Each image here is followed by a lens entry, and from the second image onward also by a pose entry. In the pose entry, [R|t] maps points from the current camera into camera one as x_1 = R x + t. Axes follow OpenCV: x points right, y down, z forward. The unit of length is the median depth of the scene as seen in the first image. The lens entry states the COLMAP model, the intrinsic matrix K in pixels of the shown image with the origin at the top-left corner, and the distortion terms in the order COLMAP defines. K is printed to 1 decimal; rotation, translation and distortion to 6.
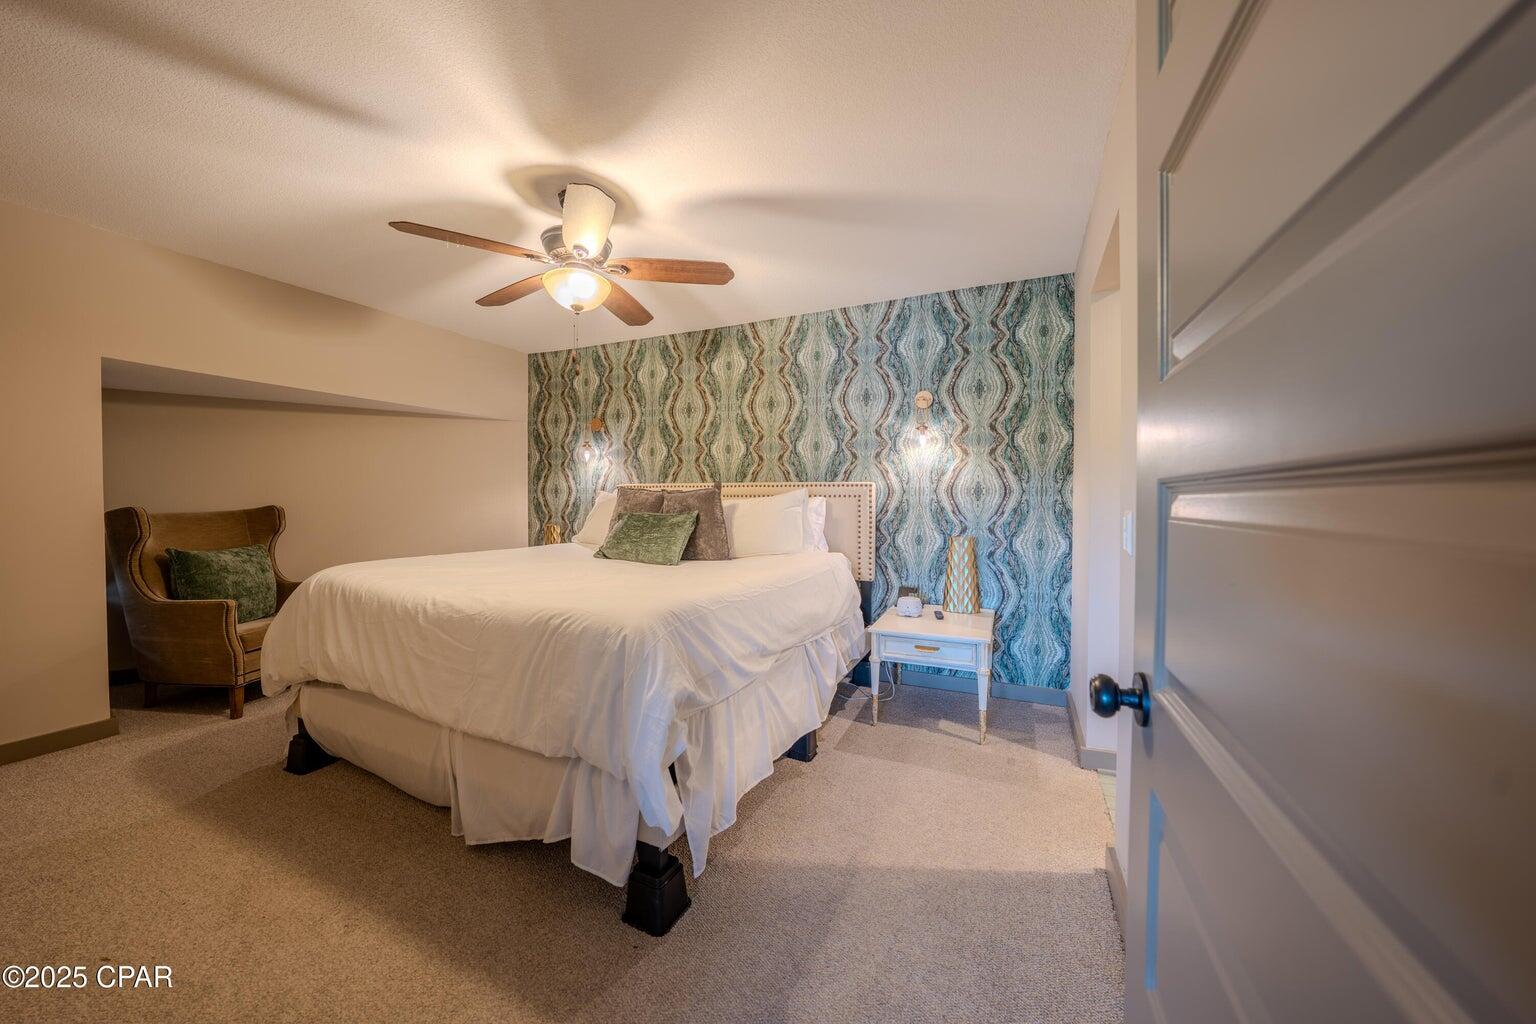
lens RADIAL K [[531.9, 0, 770.6], [0, 531.9, 507.0], [0, 0, 1]] dist [-0.027665, 0.006698]
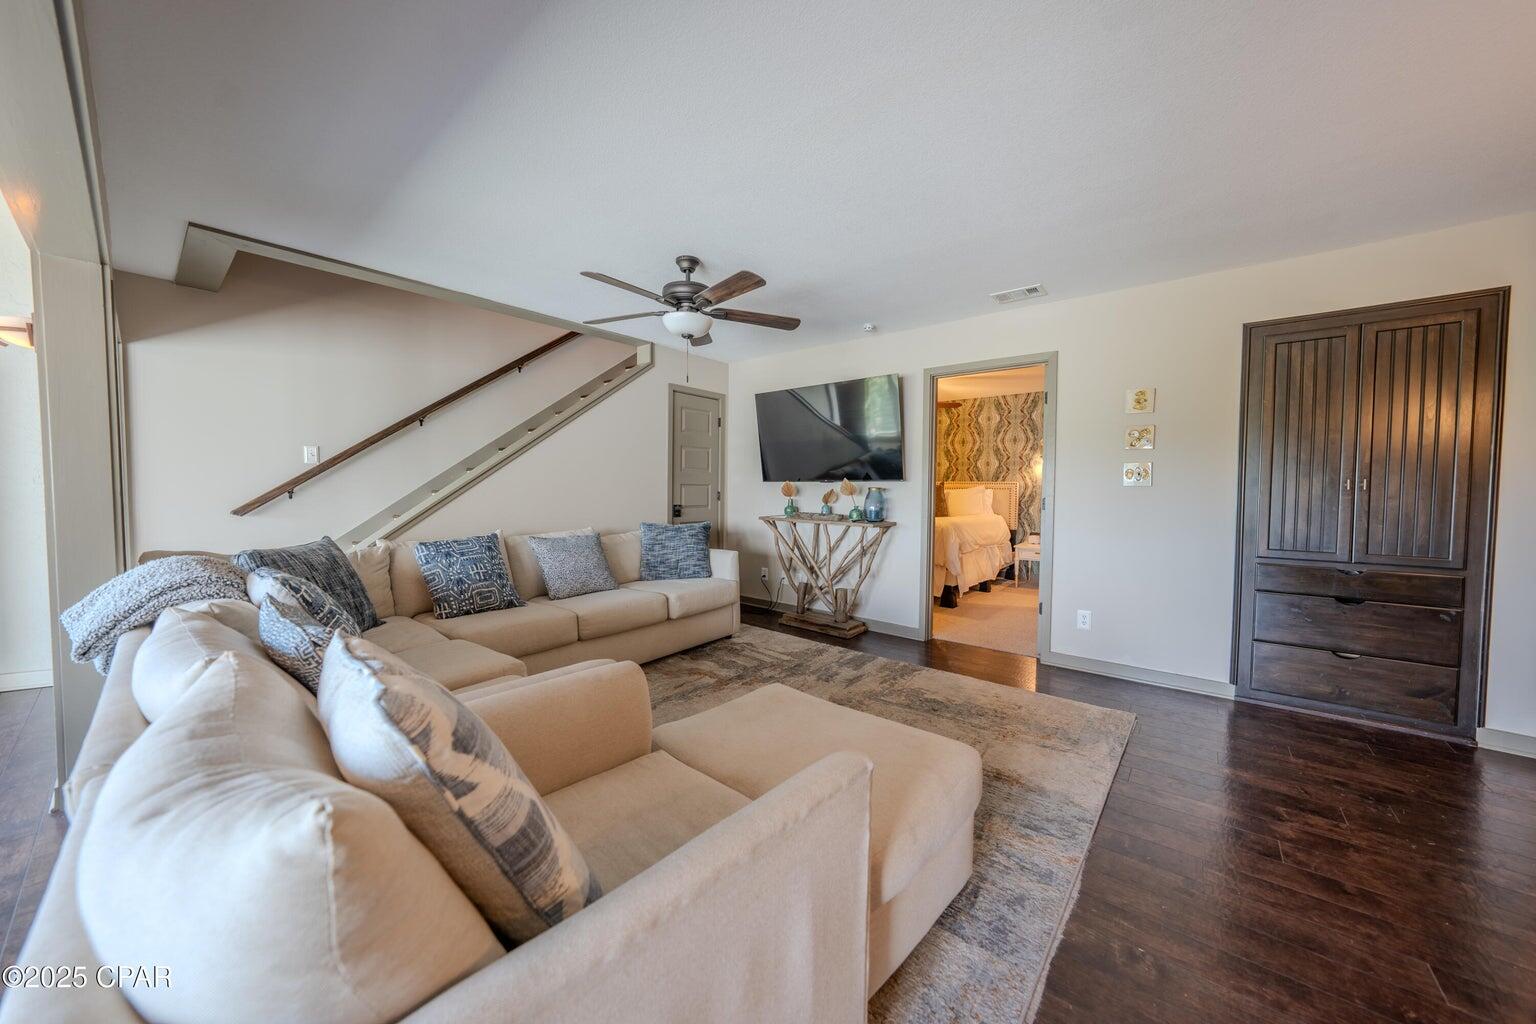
lens RADIAL K [[531.9, 0, 770.6], [0, 531.9, 507.0], [0, 0, 1]] dist [-0.027665, 0.006698]
pose [[0.968967, 0.015379, -0.246712, -0.213036], [-0.010808, 0.999744, 0.019869, 0.018163], [0.246954, -0.016586, 0.968885, -1.145077]]
